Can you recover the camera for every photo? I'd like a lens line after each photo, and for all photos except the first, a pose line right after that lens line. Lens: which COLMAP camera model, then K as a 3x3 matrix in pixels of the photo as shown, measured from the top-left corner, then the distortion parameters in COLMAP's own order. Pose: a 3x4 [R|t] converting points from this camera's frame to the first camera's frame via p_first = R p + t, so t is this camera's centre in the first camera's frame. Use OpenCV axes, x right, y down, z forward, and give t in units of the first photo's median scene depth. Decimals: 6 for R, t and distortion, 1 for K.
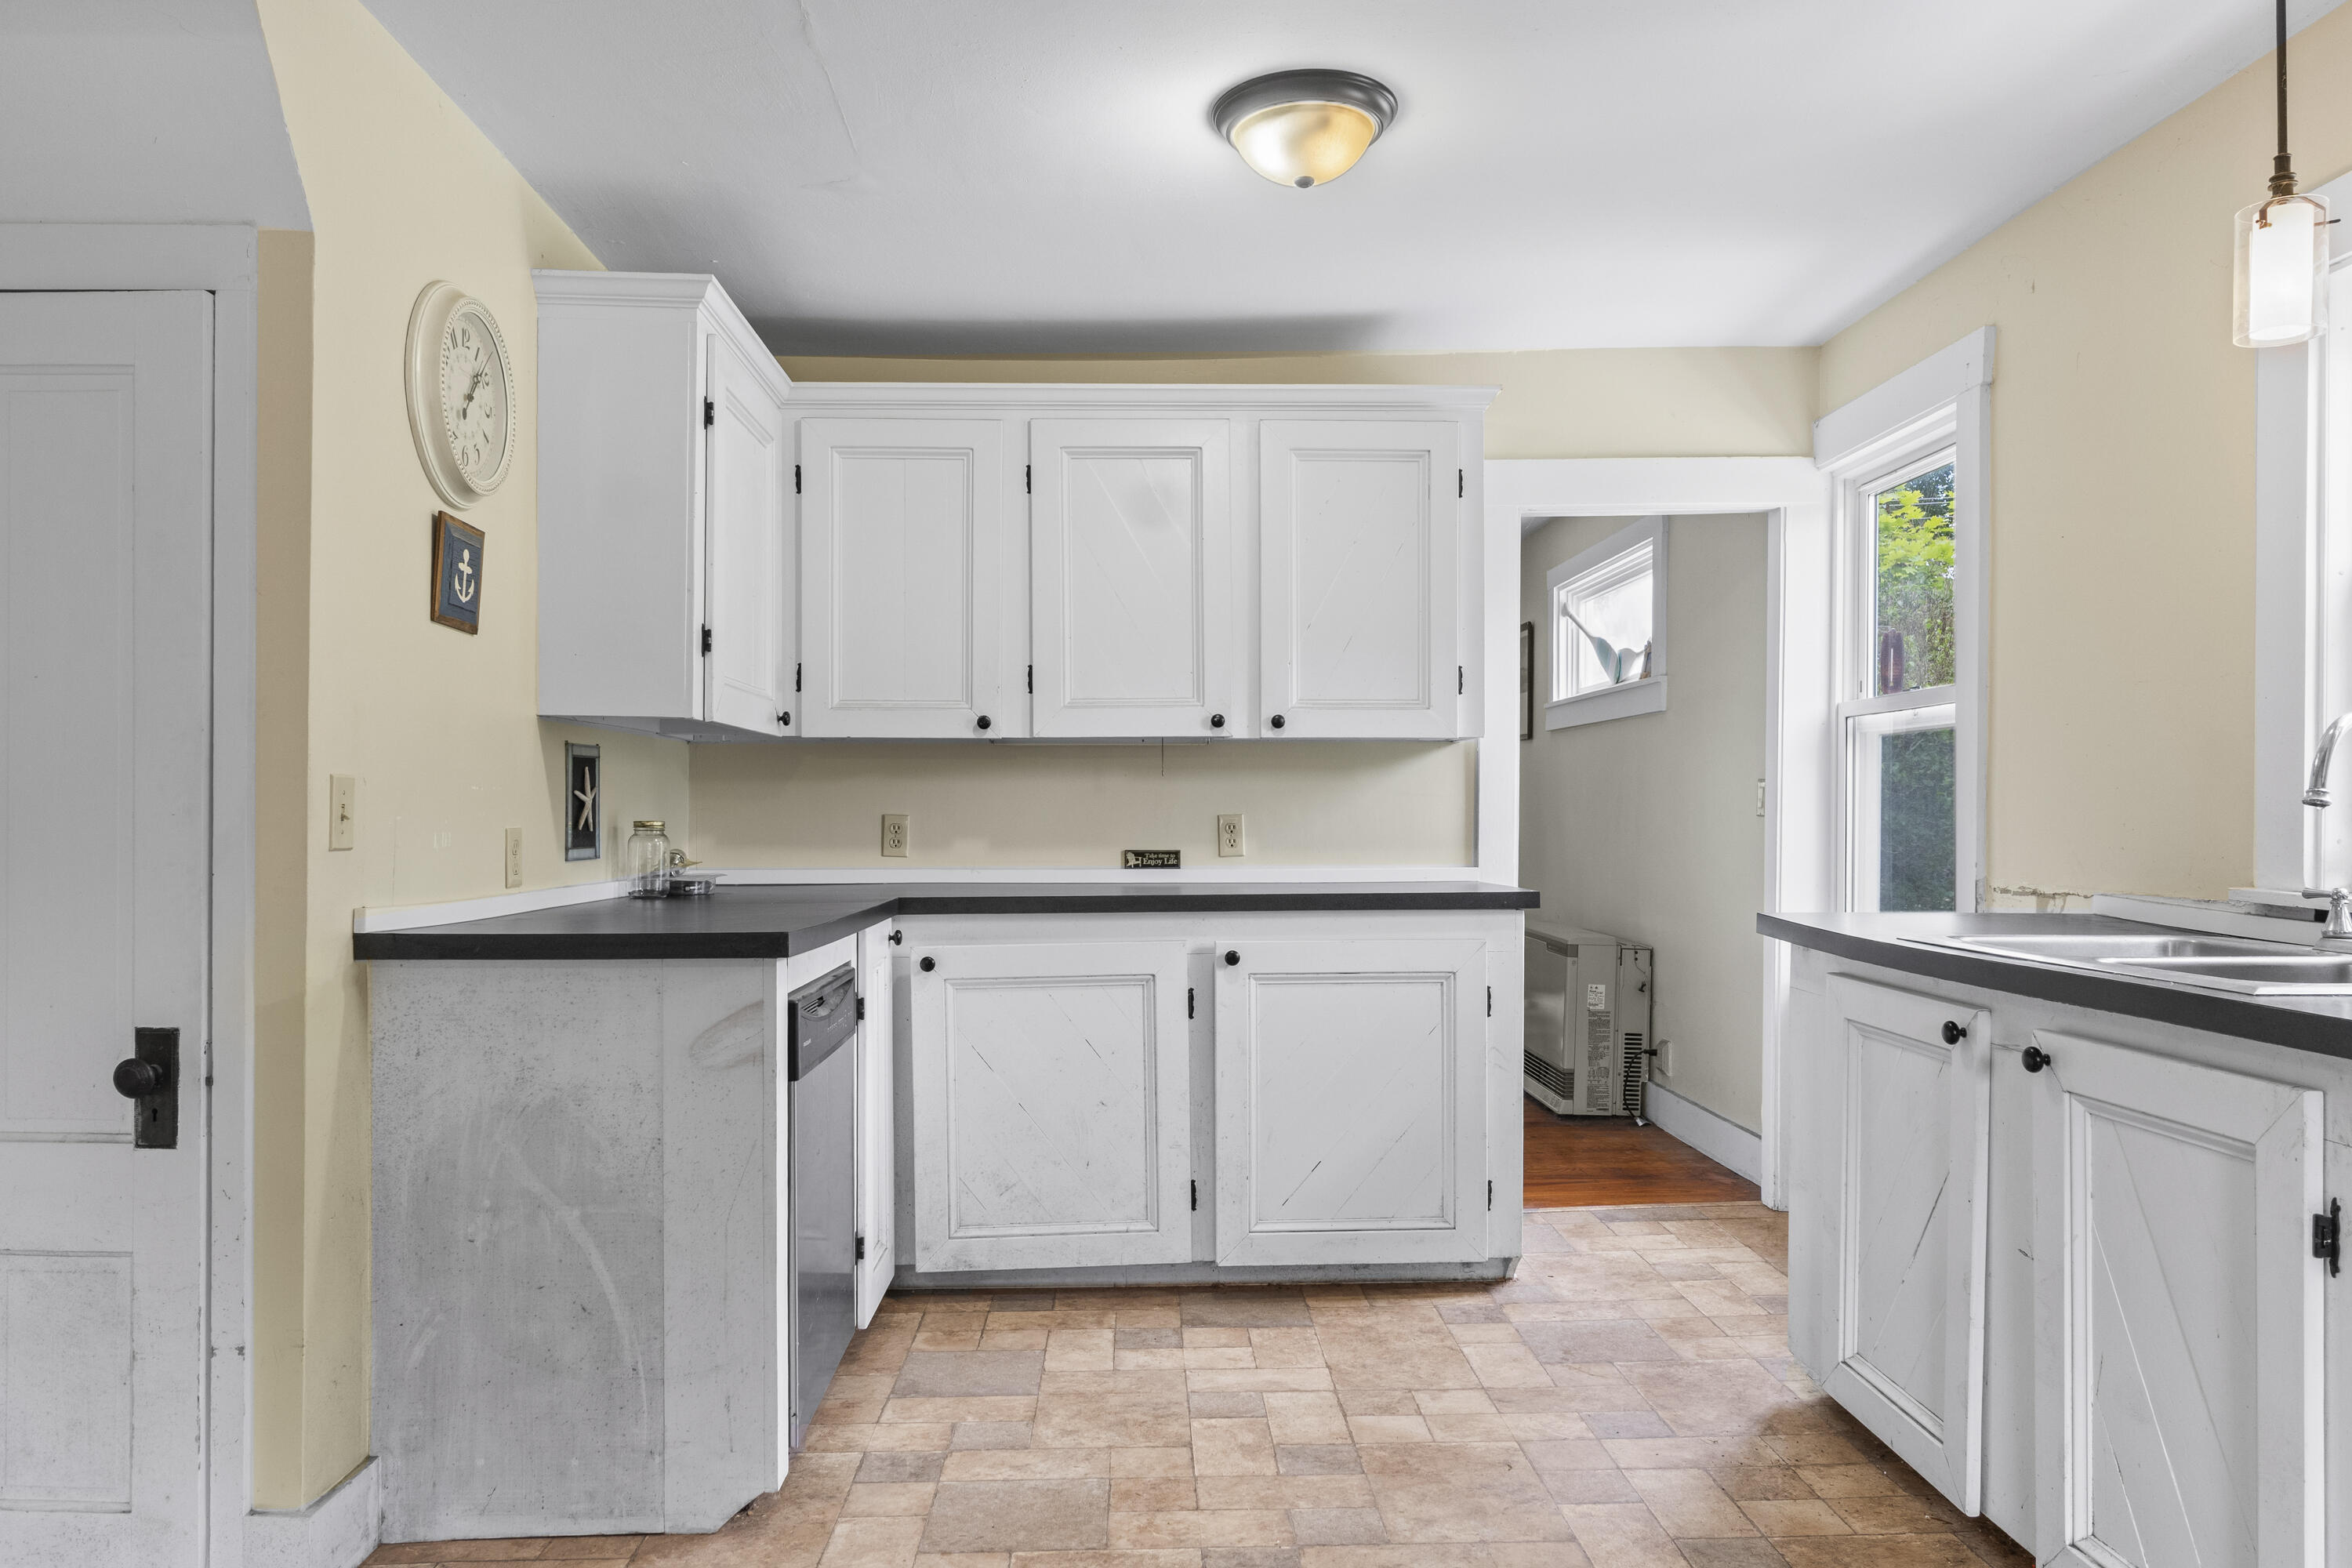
lens RADIAL K [[1540.9, 0, 1169.7], [0, 1540.9, 877.7], [0, 0, 1]] dist [0.003345, -0.001512]
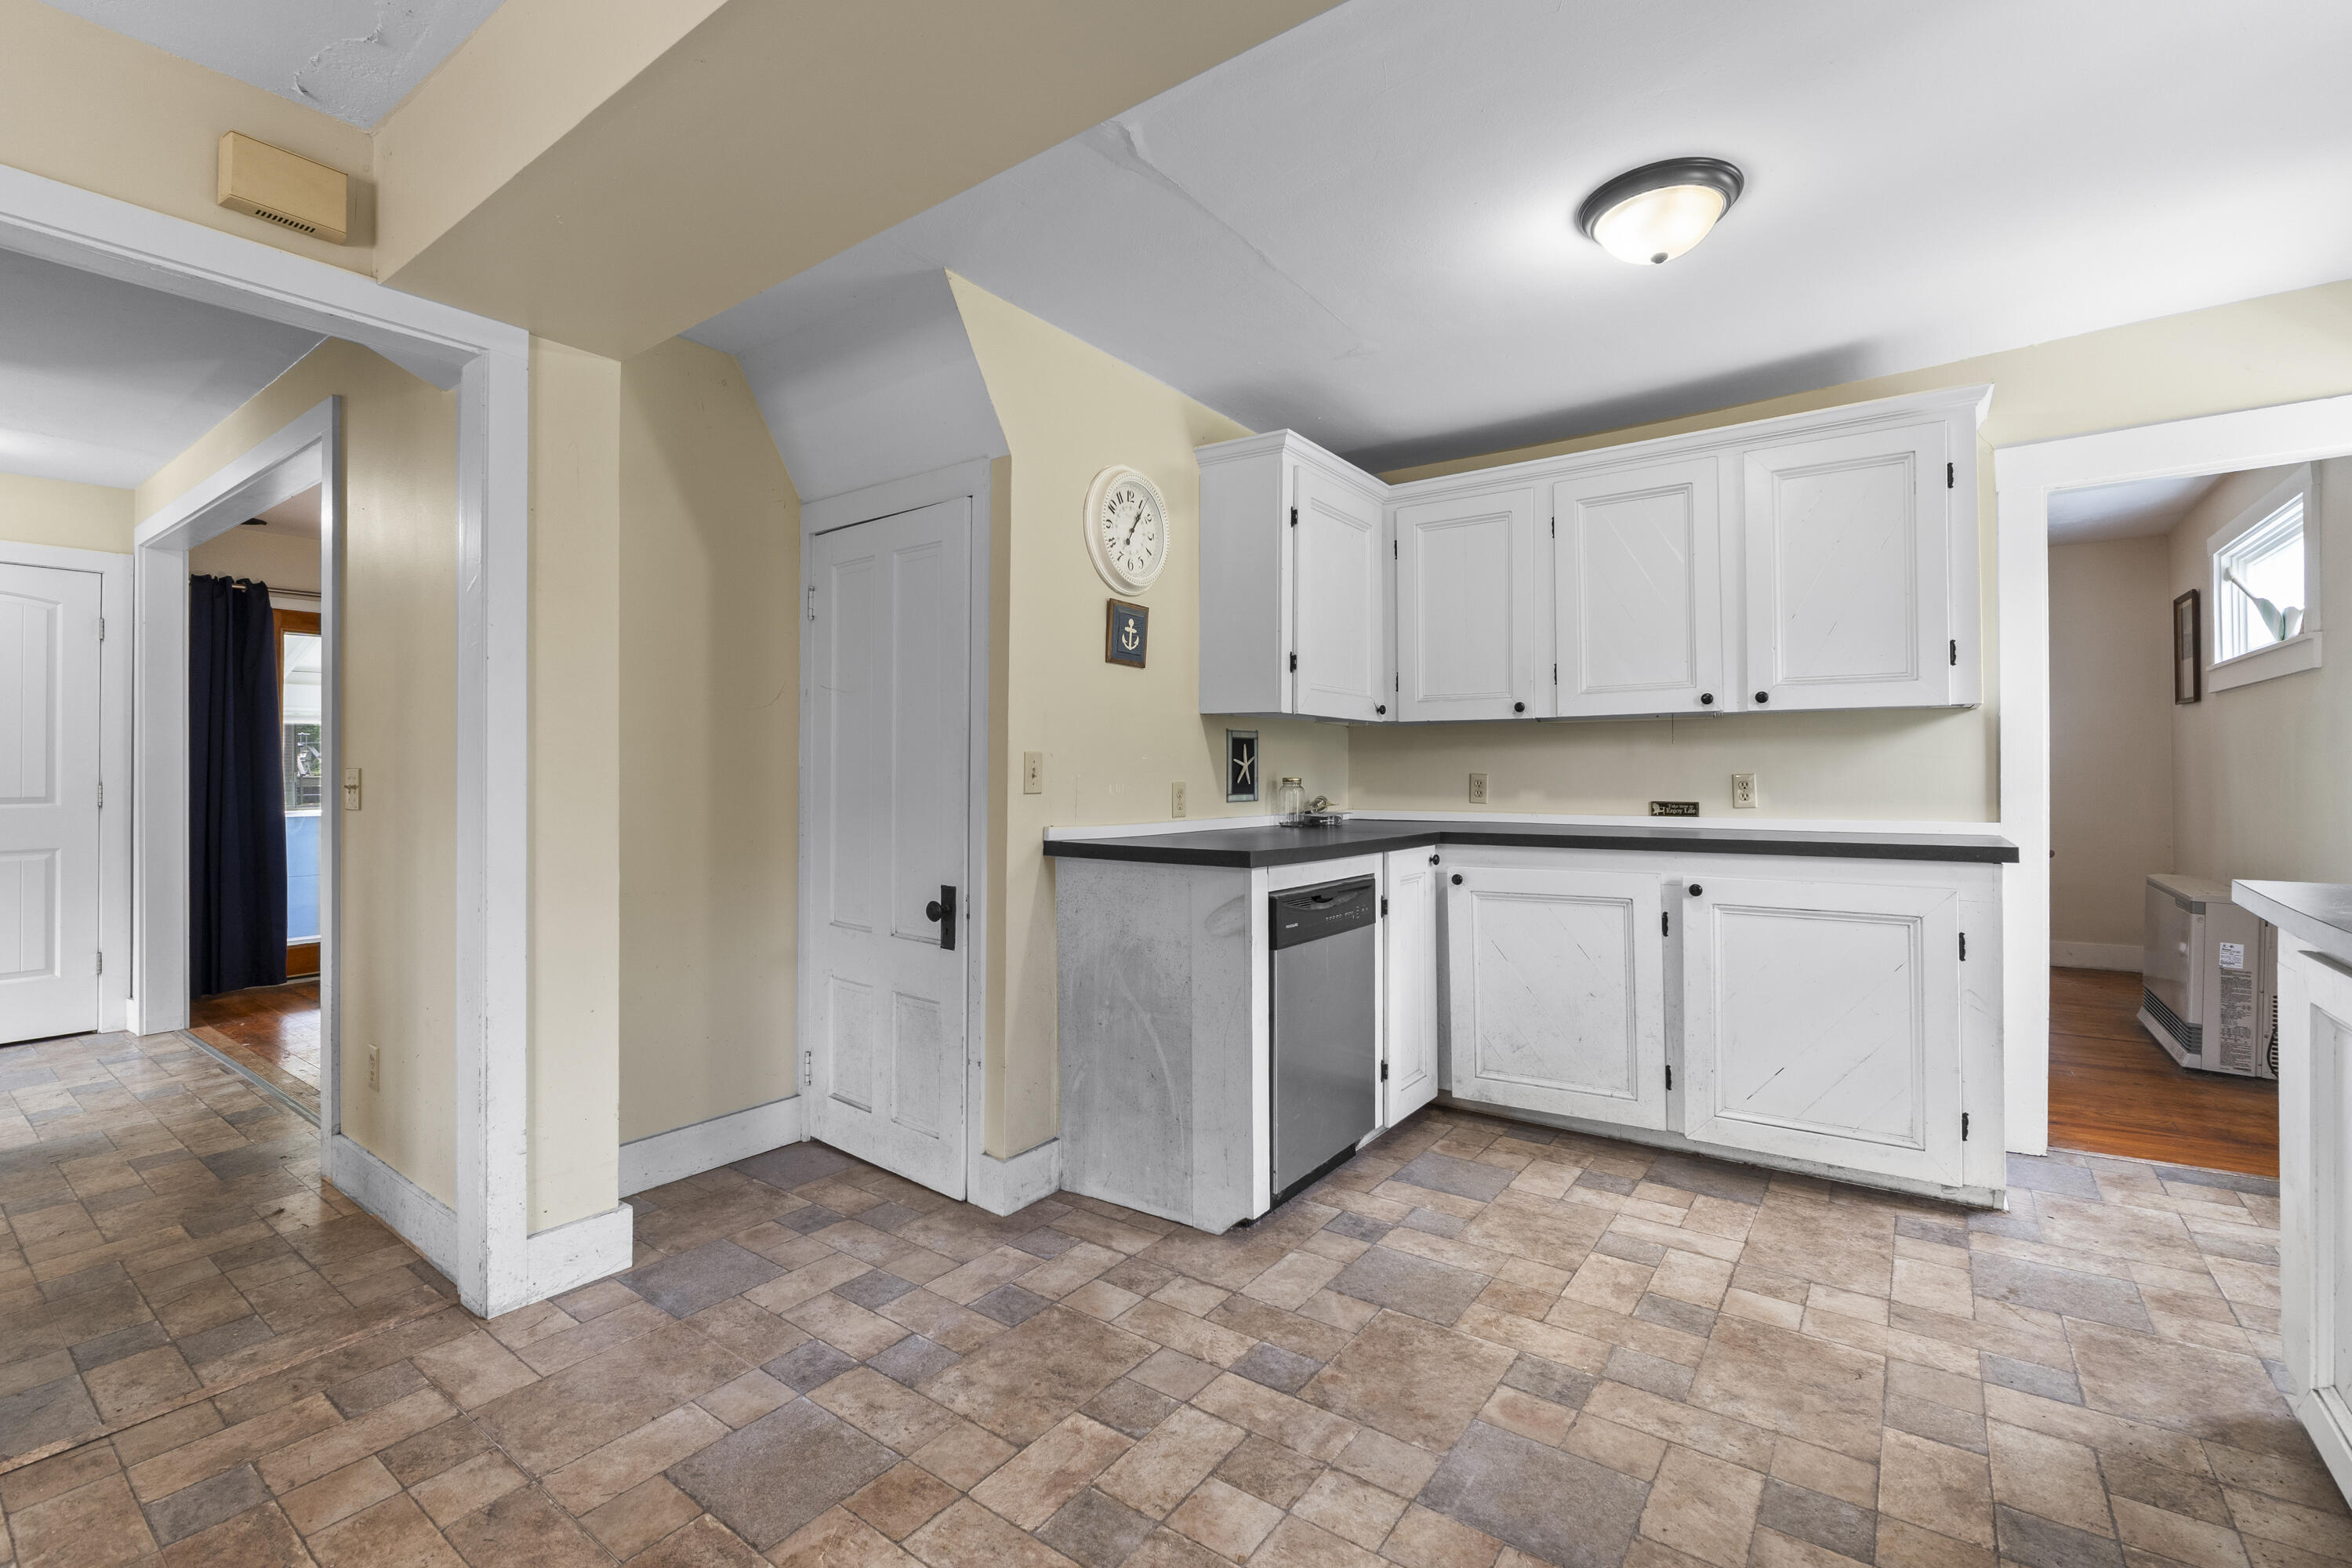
lens RADIAL K [[1008.4, 0, 1168.6], [0, 1008.4, 790.9], [0, 0, 1]] dist [-0.003464, -0.000416]
pose [[0.801790, 0.011117, -0.597503, 0.202077], [-0.024937, 0.999579, -0.014865, -0.005379], [0.597085, 0.026818, 0.801729, 0.107896]]
